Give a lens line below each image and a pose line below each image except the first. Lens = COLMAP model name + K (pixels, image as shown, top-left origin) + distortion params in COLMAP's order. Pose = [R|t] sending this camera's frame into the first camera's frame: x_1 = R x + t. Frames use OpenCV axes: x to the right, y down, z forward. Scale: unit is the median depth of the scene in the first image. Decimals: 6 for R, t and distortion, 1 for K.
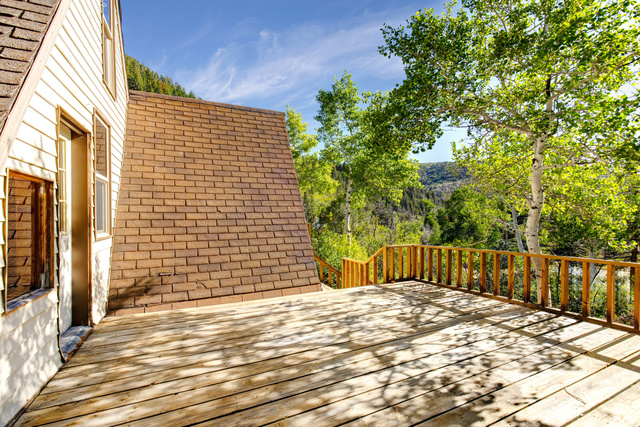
lens RADIAL K [[293.5, 0, 319.2], [0, 293.5, 214.9], [0, 0, 1]] dist [-0.001142, -0.000203]
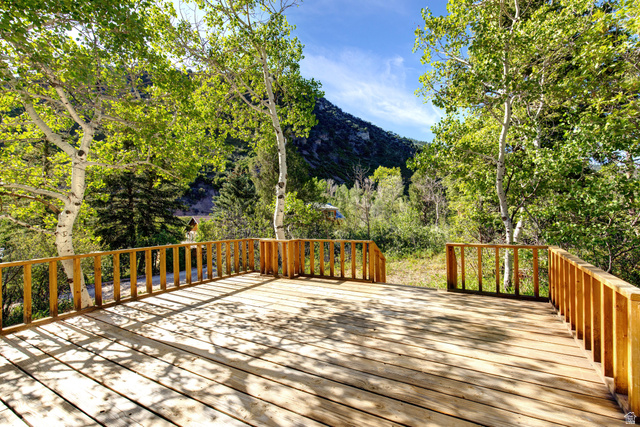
lens RADIAL K [[293.5, 0, 319.4], [0, 293.5, 215.2], [0, 0, 1]] dist [-0.001142, -0.000203]
pose [[-0.560624, 0.007617, 0.828035, -0.561220], [0.013086, 0.999914, -0.000339, 0.015980], [-0.827967, 0.010645, -0.560676, 1.069882]]
